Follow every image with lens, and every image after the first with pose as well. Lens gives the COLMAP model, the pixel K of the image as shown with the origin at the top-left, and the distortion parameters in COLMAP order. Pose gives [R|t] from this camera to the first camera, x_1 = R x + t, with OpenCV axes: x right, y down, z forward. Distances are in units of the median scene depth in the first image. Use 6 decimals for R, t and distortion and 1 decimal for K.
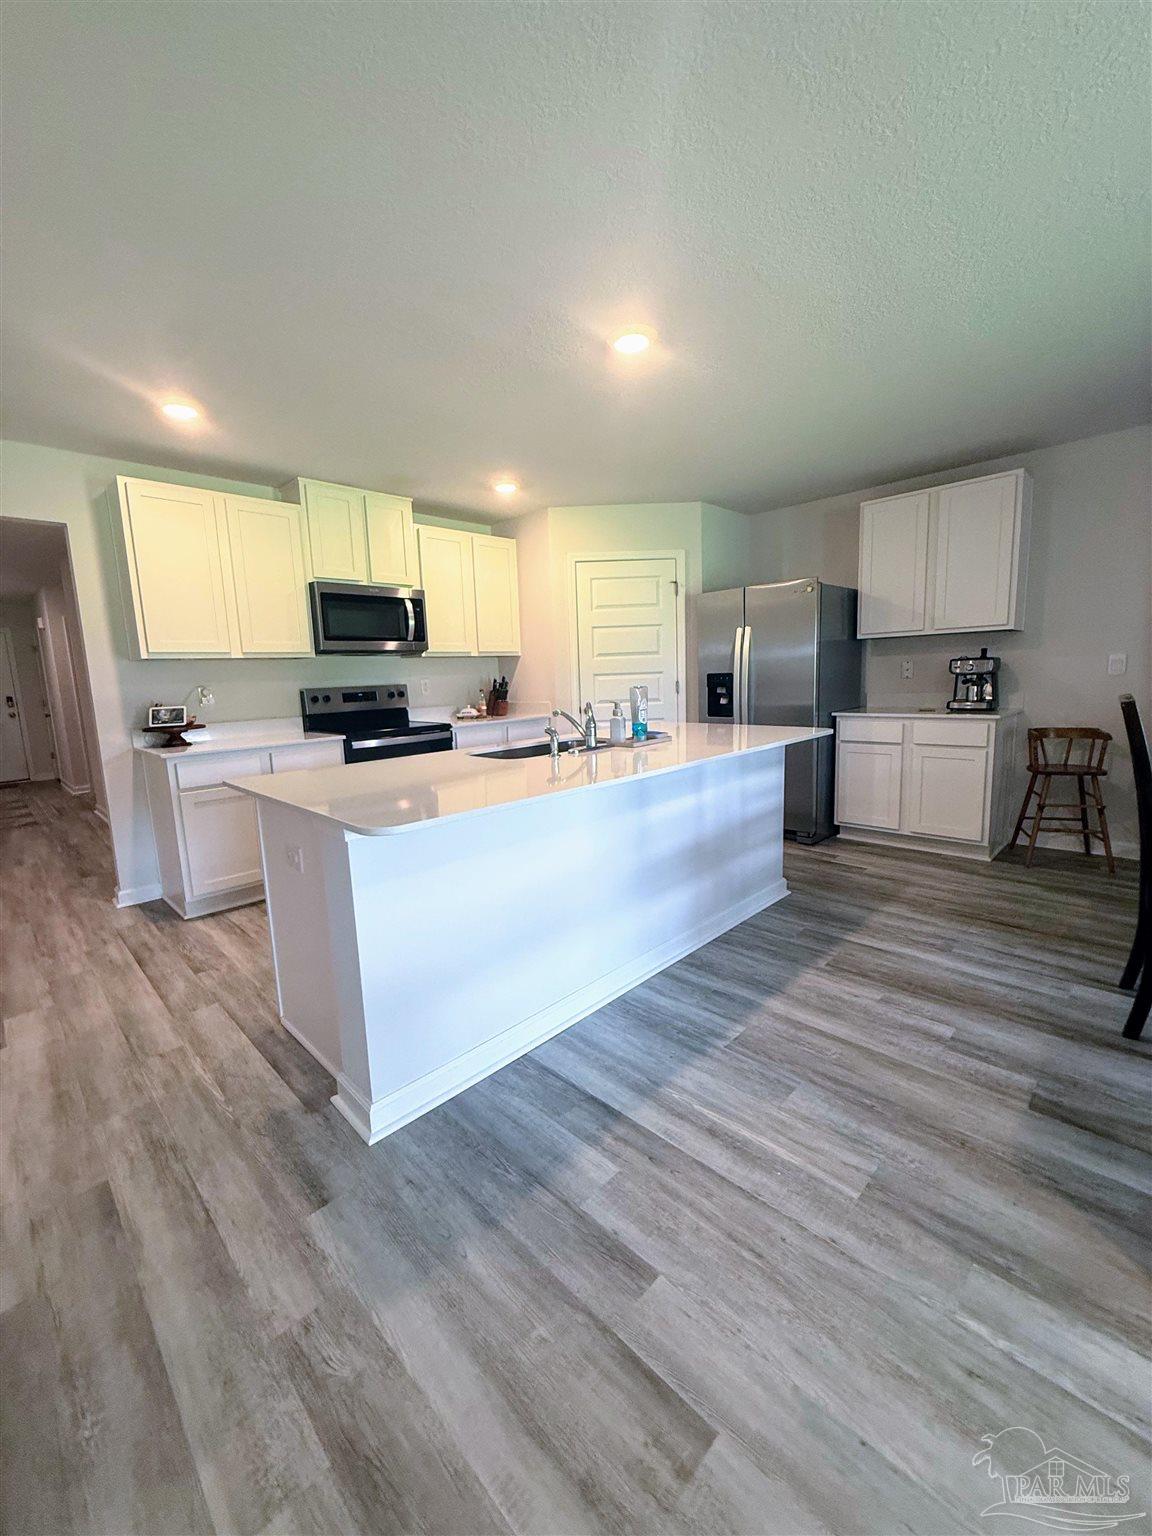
lens RADIAL K [[614.9, 0, 579.4], [0, 614.9, 764.4], [0, 0, 1]] dist [-0.000875, 0.000021]
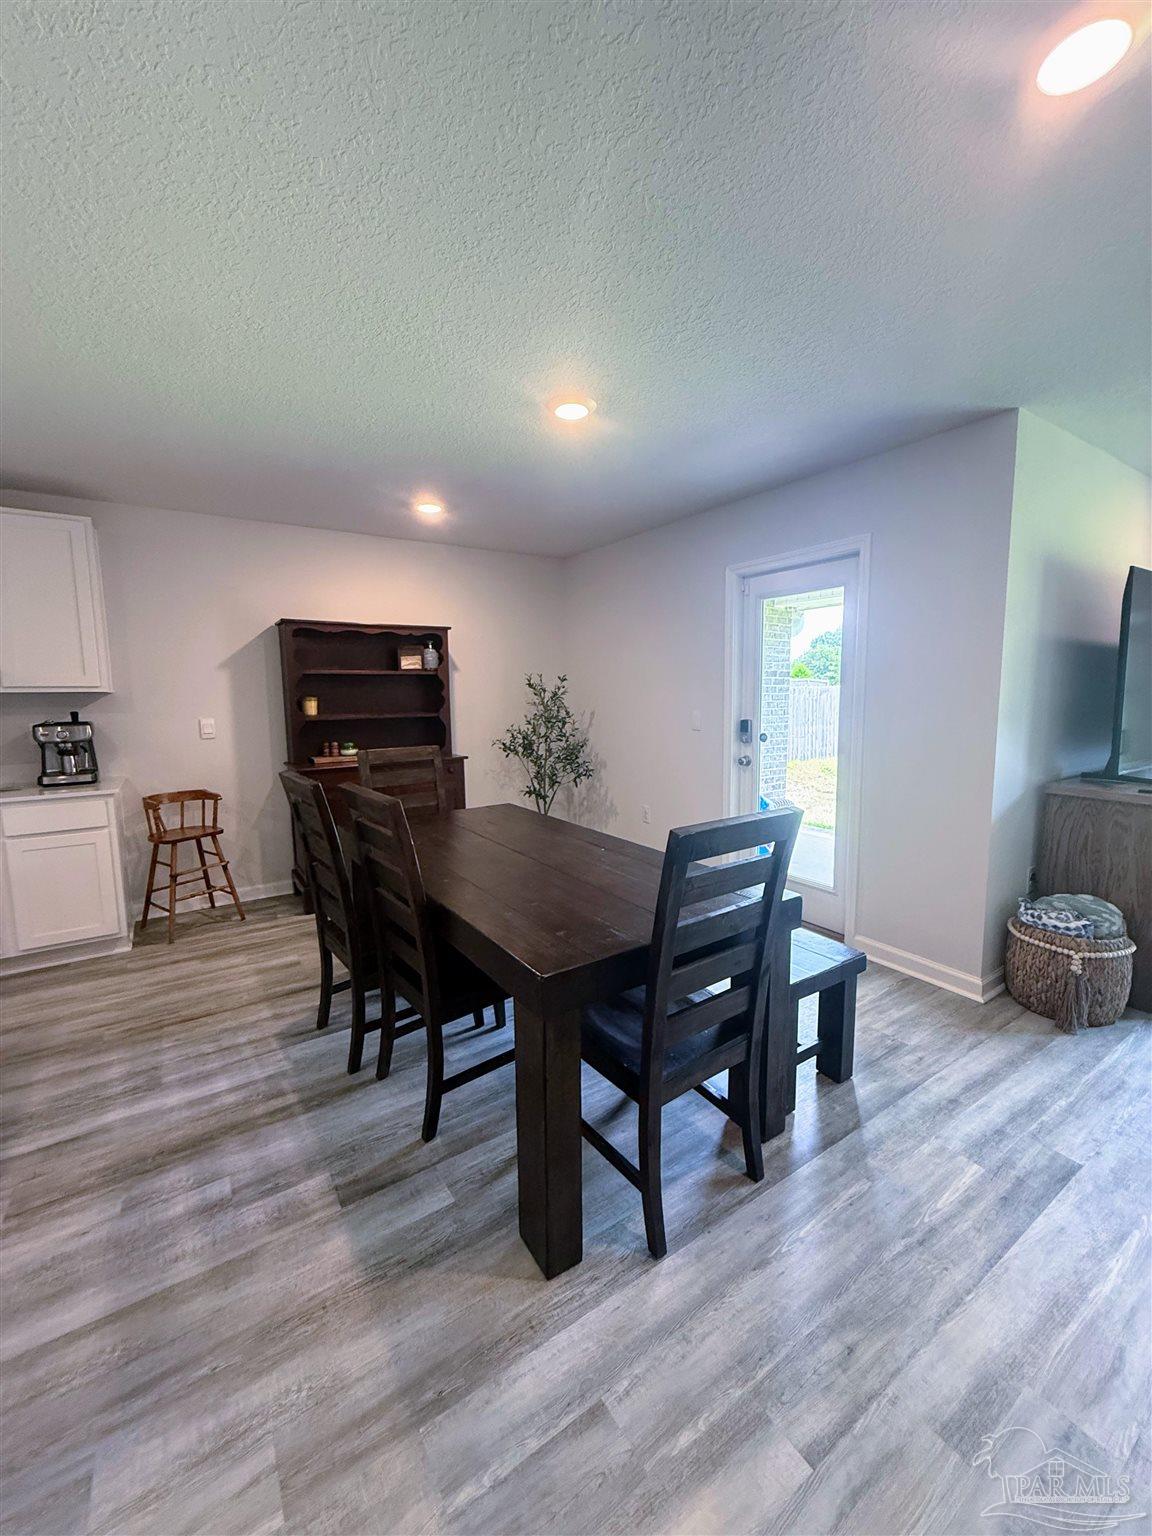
lens RADIAL K [[612.5, 0, 575.9], [0, 612.5, 763.0], [0, 0, 1]] dist [-0.001053, -0.000113]
pose [[0.204853, -0.081717, 0.975376, -0.044828], [0.143167, 0.988293, 0.052730, -0.069312], [-0.968266, 0.128840, 0.214154, 0.159262]]
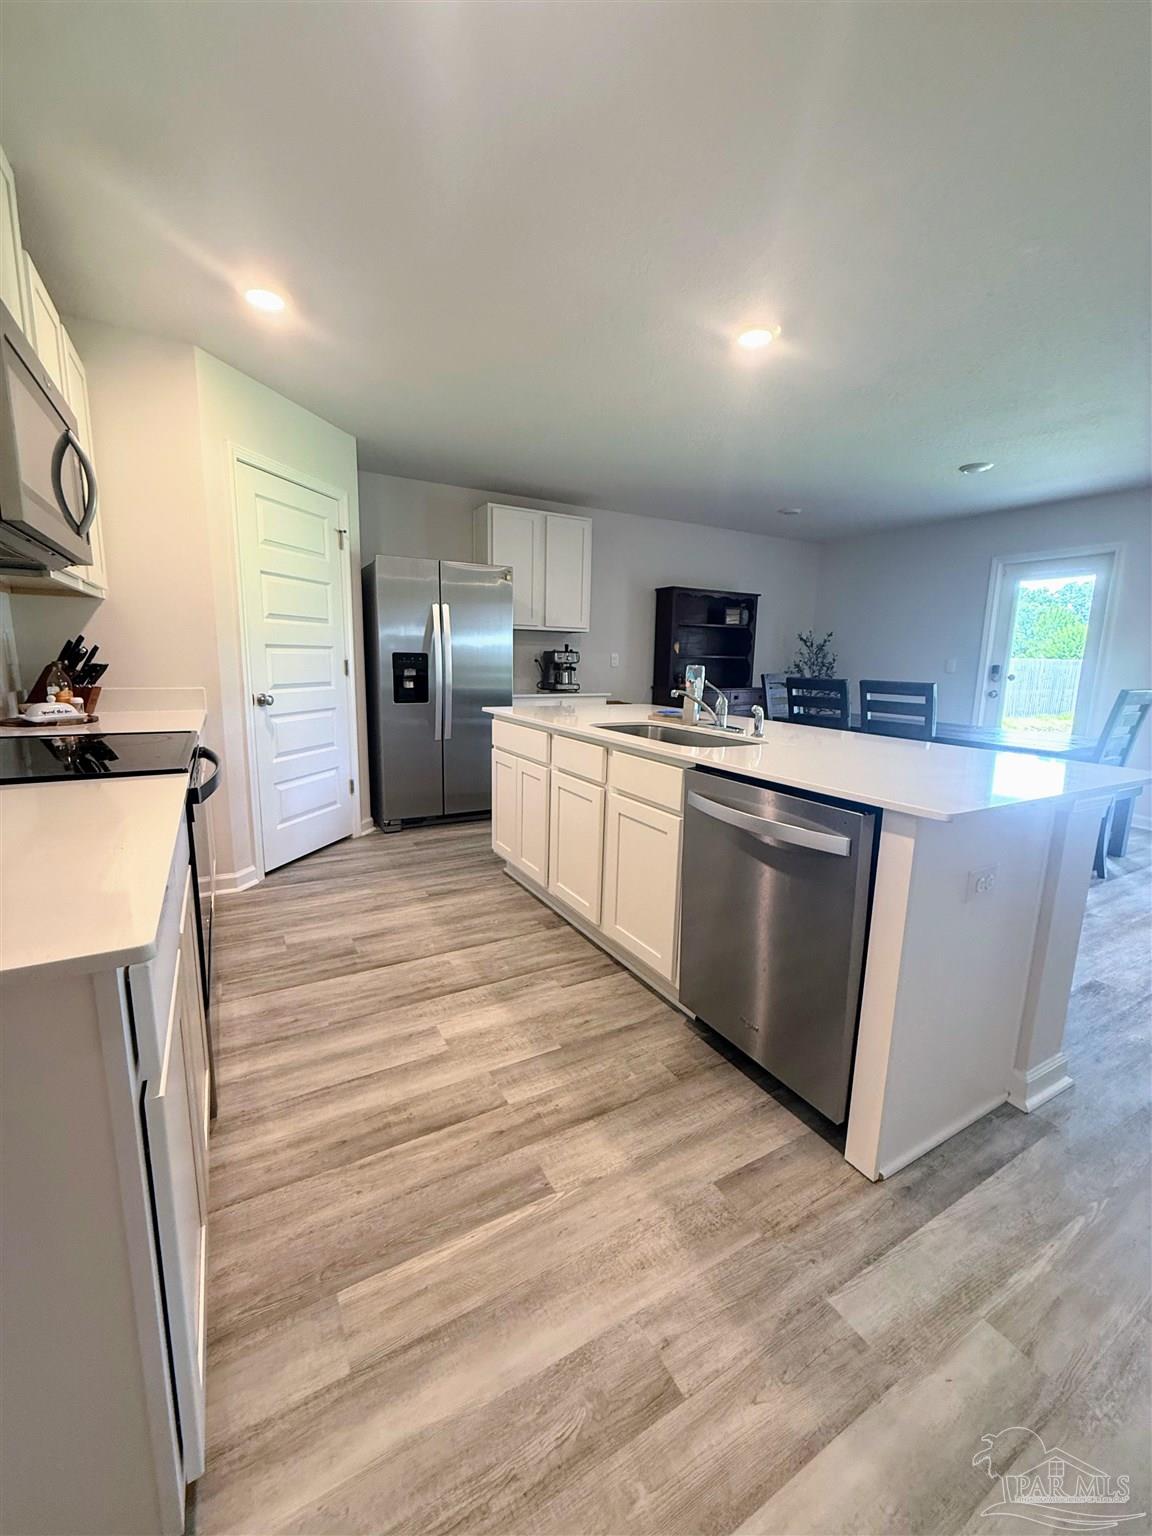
lens RADIAL K [[612.5, 0, 575.9], [0, 612.5, 763.0], [0, 0, 1]] dist [-0.001053, -0.000113]
pose [[0.263605, -0.123788, 0.956655, -0.720089], [0.109369, 0.989172, 0.097859, -0.067595], [-0.958410, 0.078832, 0.274290, 0.701977]]
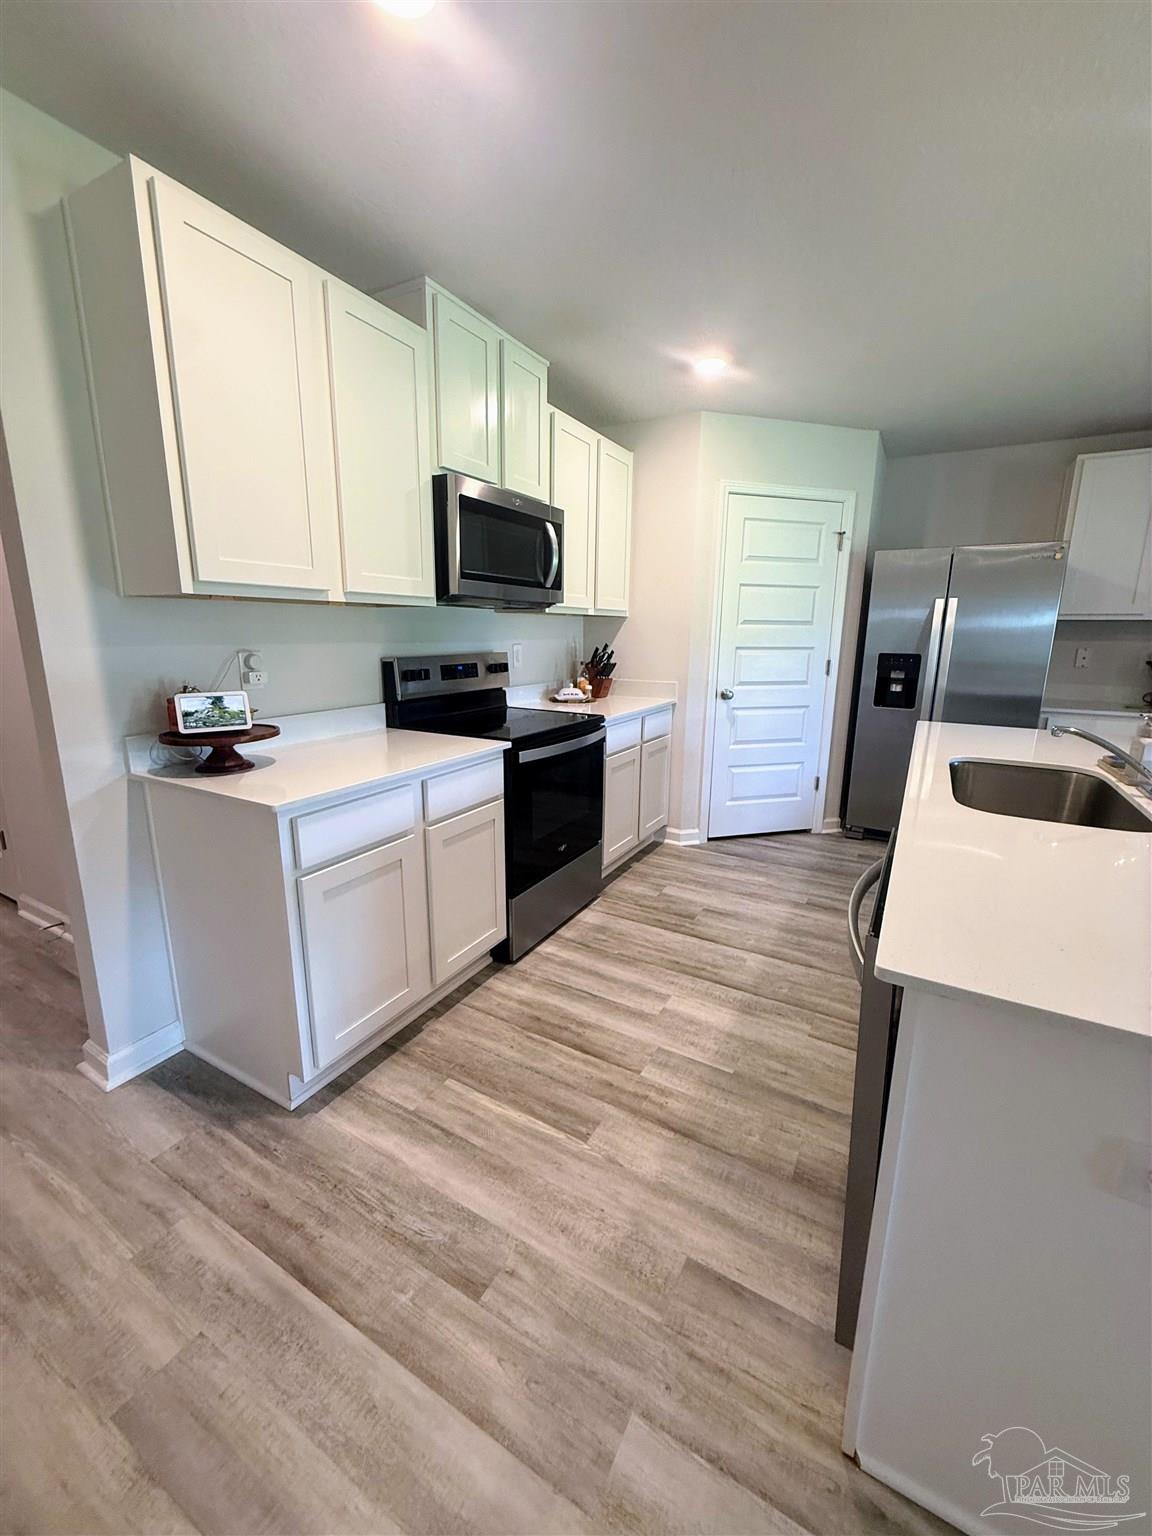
lens RADIAL K [[612.5, 0, 575.9], [0, 612.5, 763.0], [0, 0, 1]] dist [-0.001053, -0.000113]
pose [[0.963851, -0.010724, 0.266226, -0.506908], [-0.006395, 0.997971, 0.063352, -0.068500], [-0.266365, -0.062764, 0.961827, 0.426530]]
